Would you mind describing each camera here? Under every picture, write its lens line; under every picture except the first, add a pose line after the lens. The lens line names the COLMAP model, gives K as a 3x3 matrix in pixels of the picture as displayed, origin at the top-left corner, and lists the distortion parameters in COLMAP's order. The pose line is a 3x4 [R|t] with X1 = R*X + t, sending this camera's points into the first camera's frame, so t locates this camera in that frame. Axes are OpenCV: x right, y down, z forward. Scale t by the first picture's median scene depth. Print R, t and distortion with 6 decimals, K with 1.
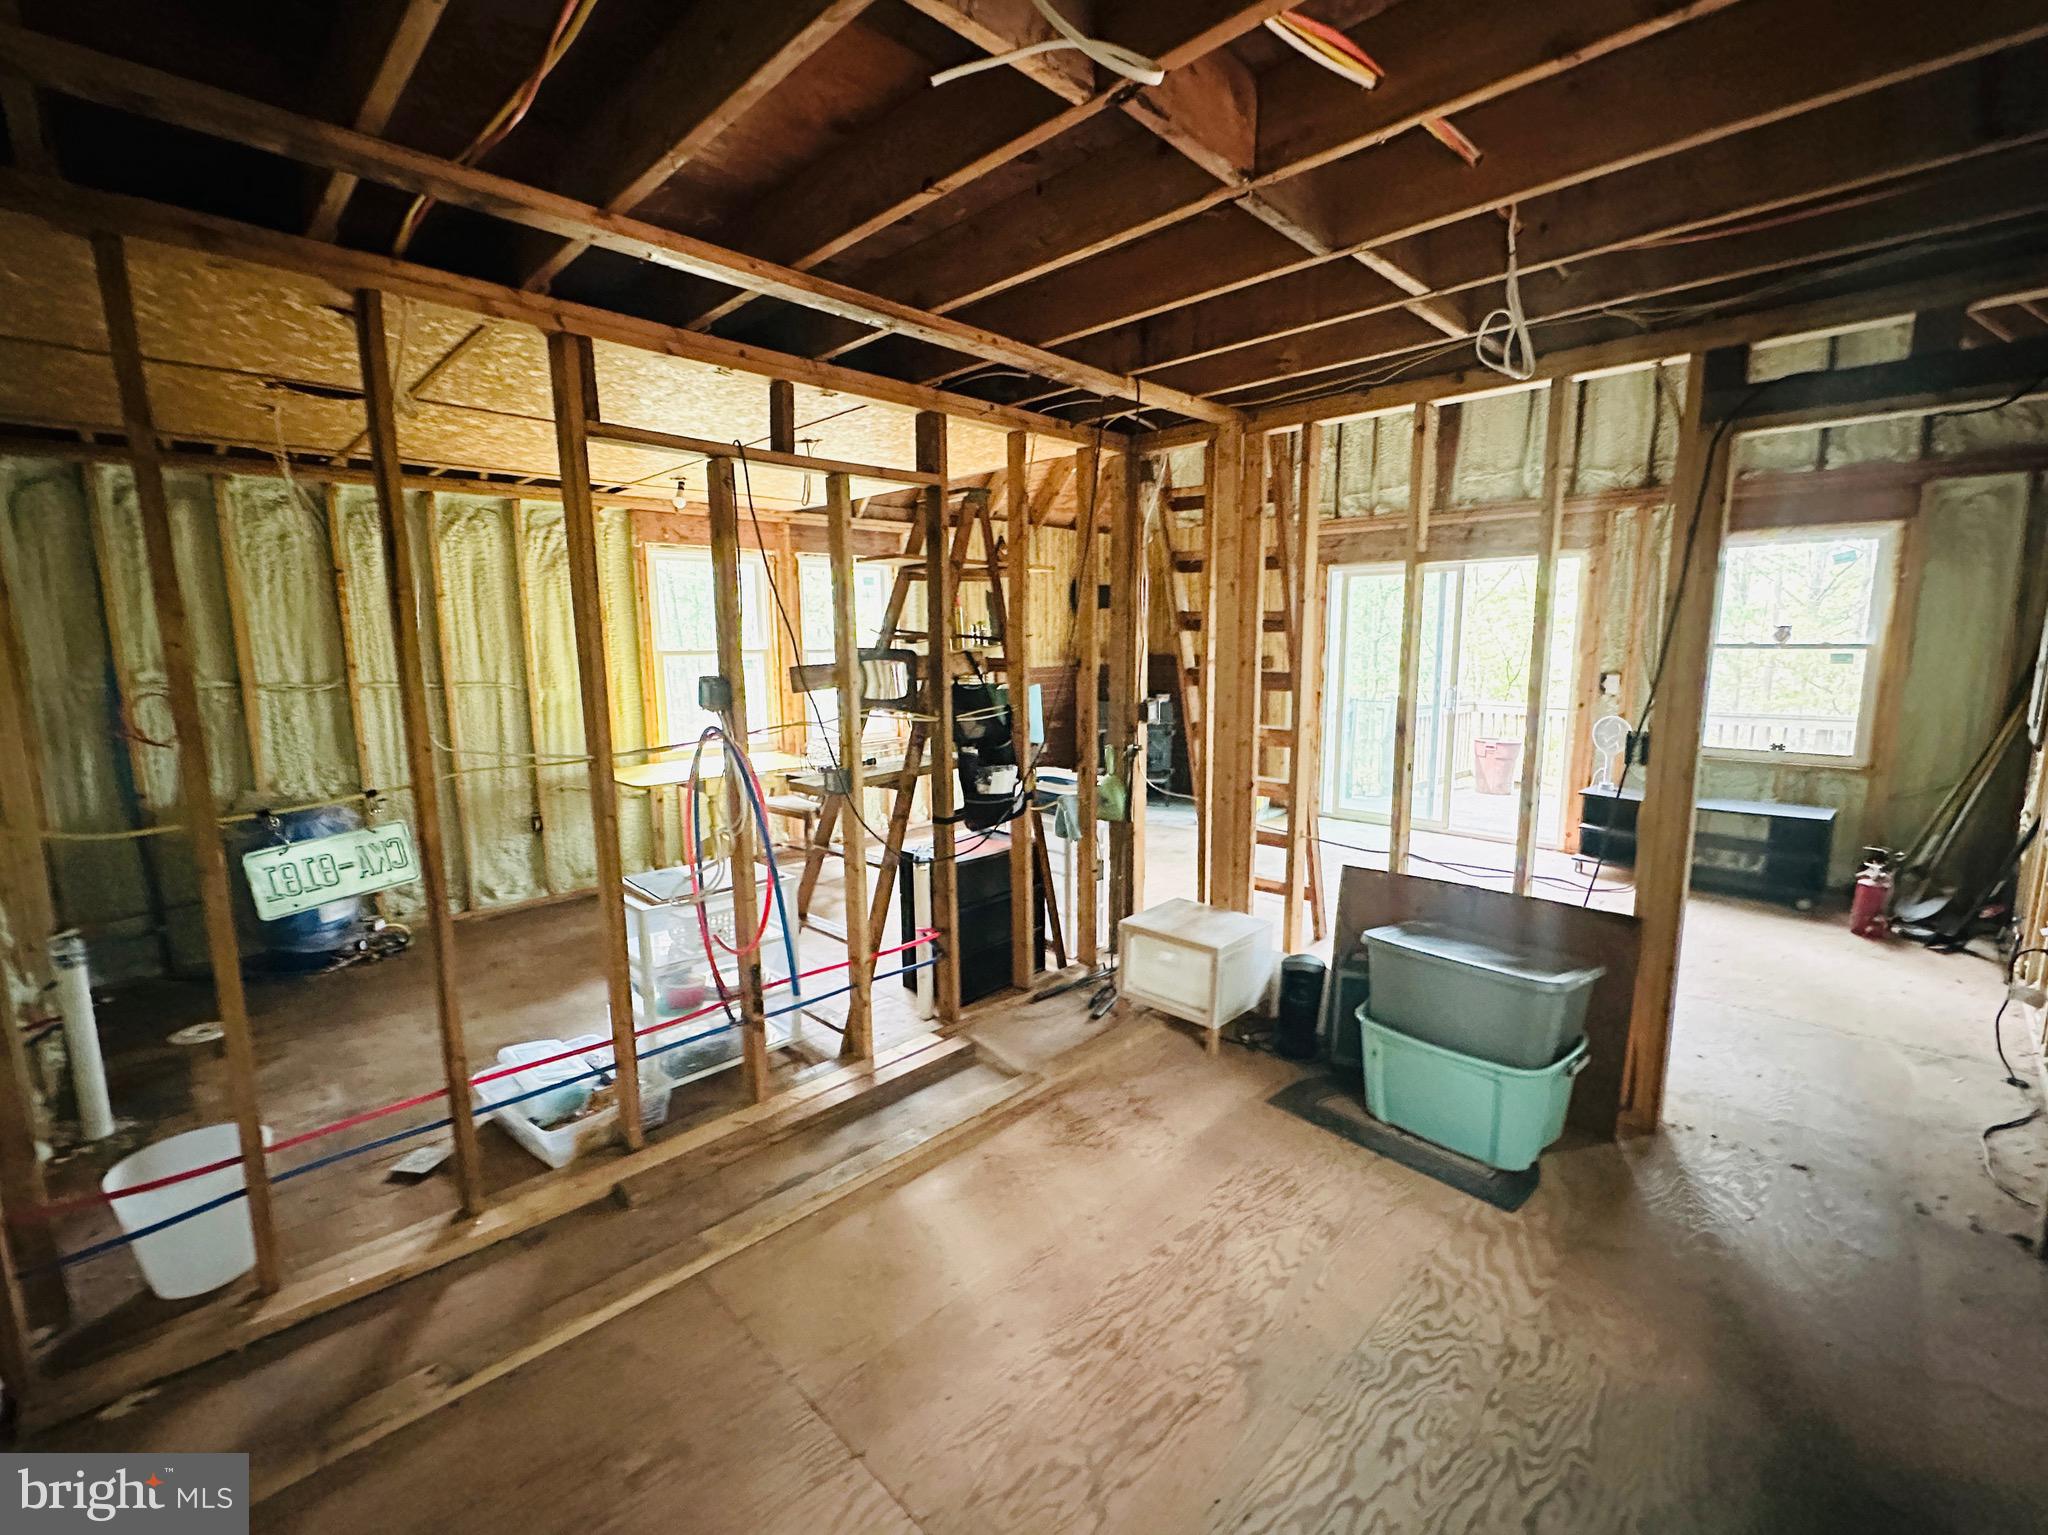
lens RADIAL K [[907.1, 0, 1024.0], [0, 907.1, 767.5], [0, 0, 1]] dist [-0.001141, 0.000075]
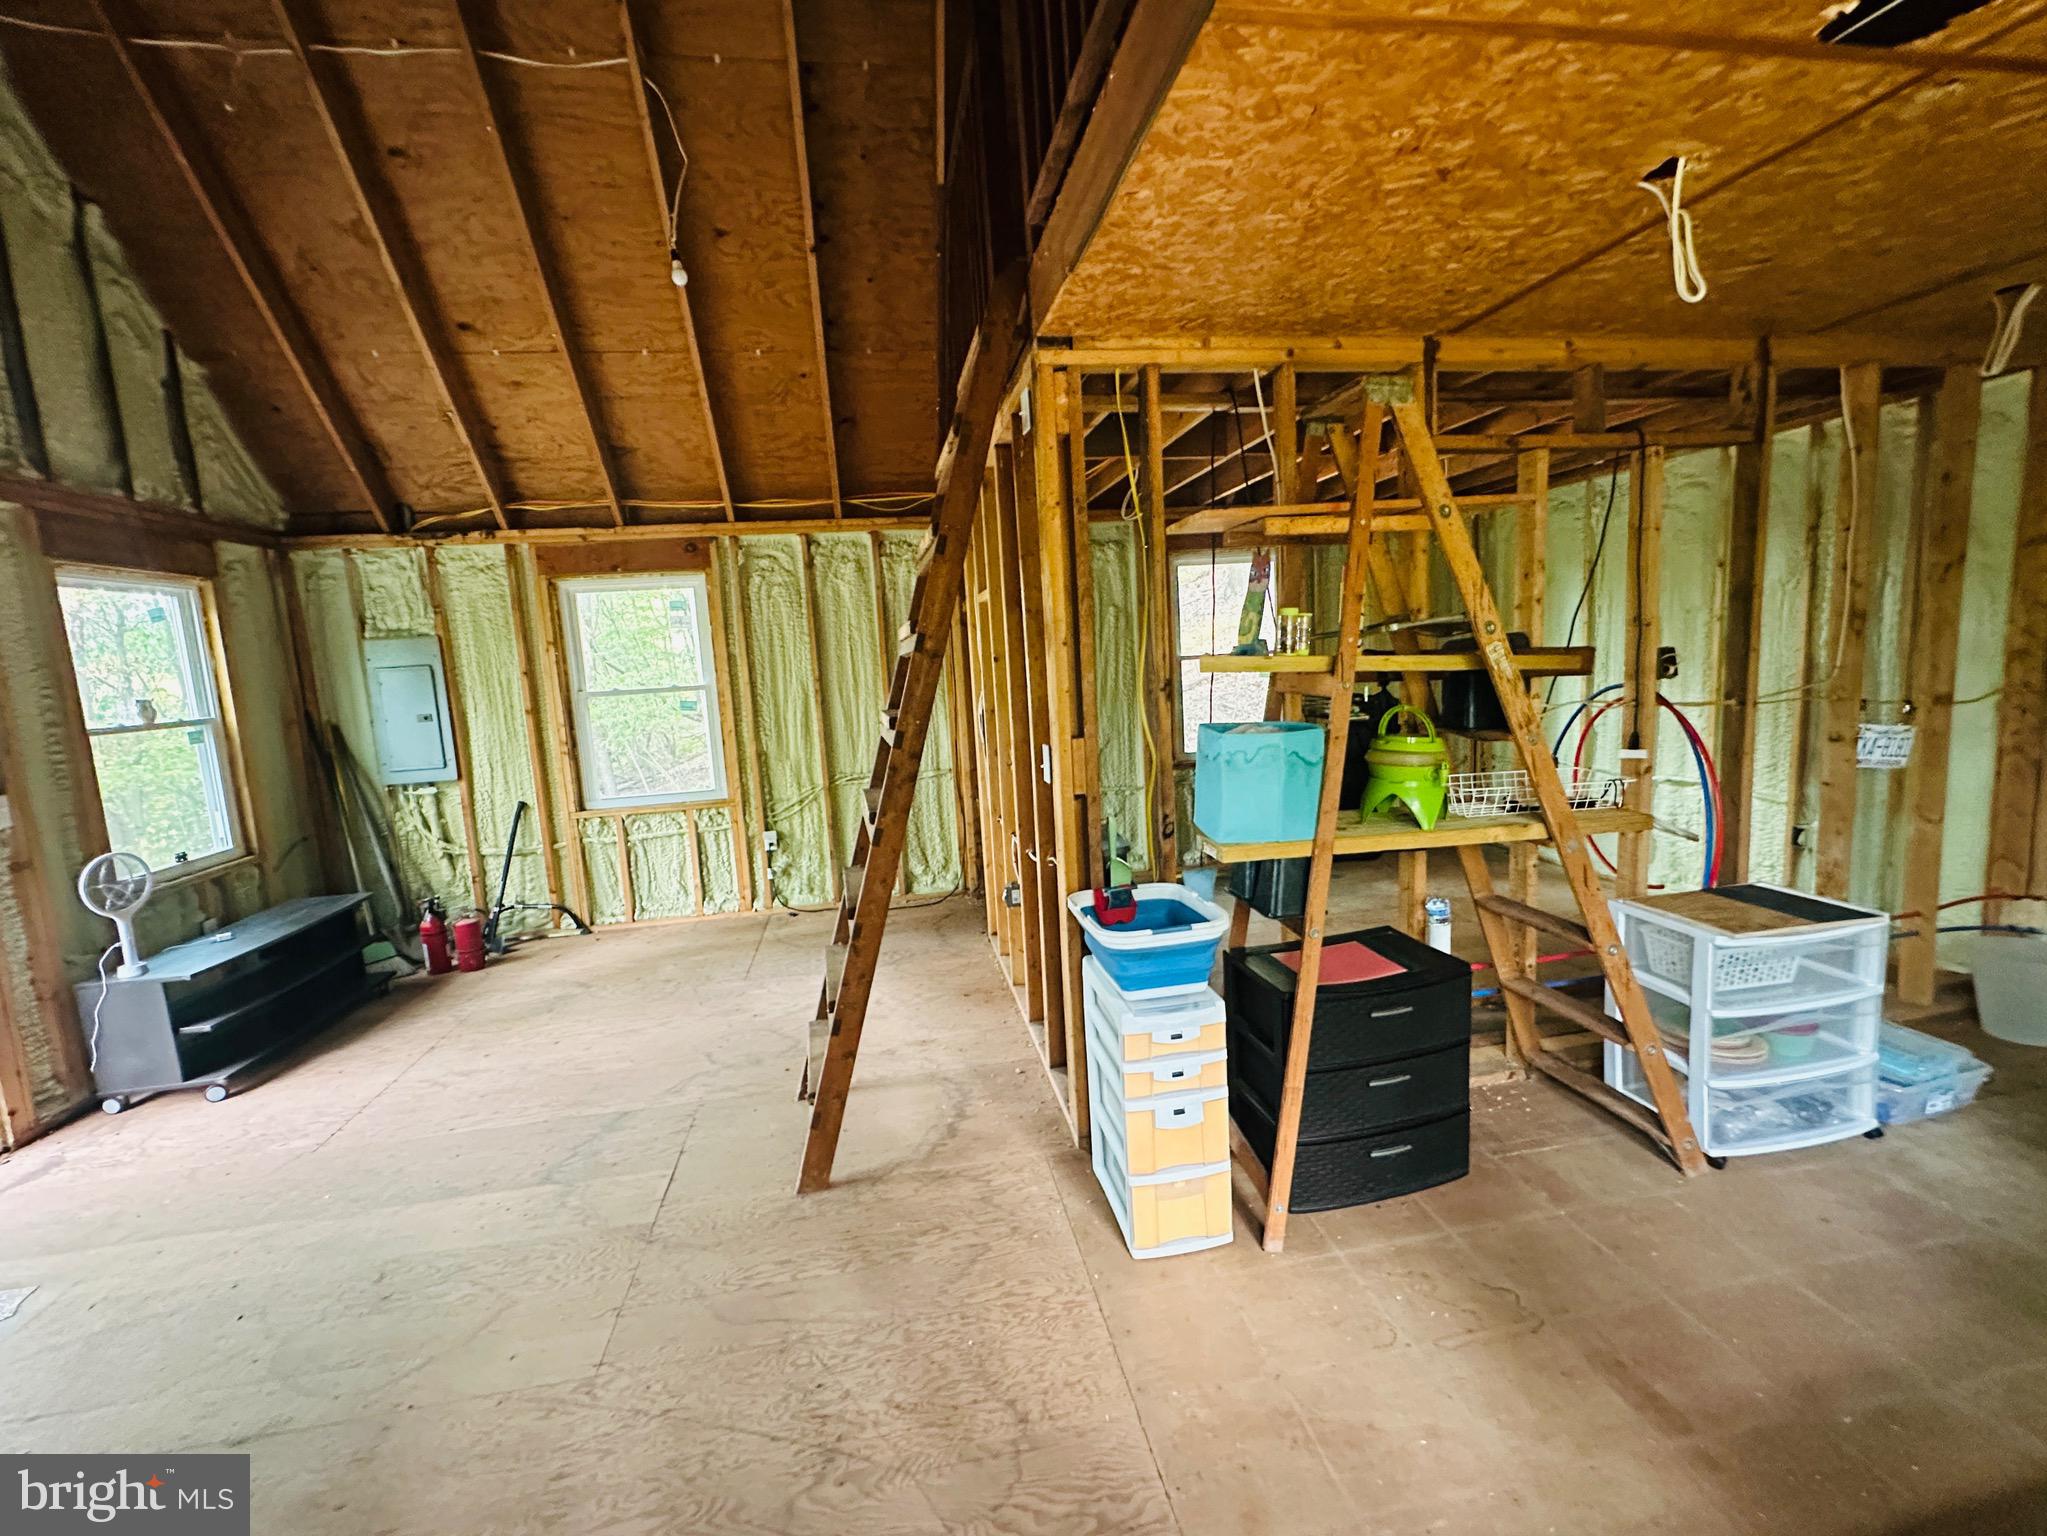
lens RADIAL K [[906.6, 0, 1023.5], [0, 906.6, 768.0], [0, 0, 1]] dist [-0.001141, 0.000075]
pose [[-0.824499, -0.024891, 0.565316, -0.182058], [0.139406, 0.959305, 0.245559, -0.187558], [-0.548423, 0.281272, -0.787476, 1.222068]]
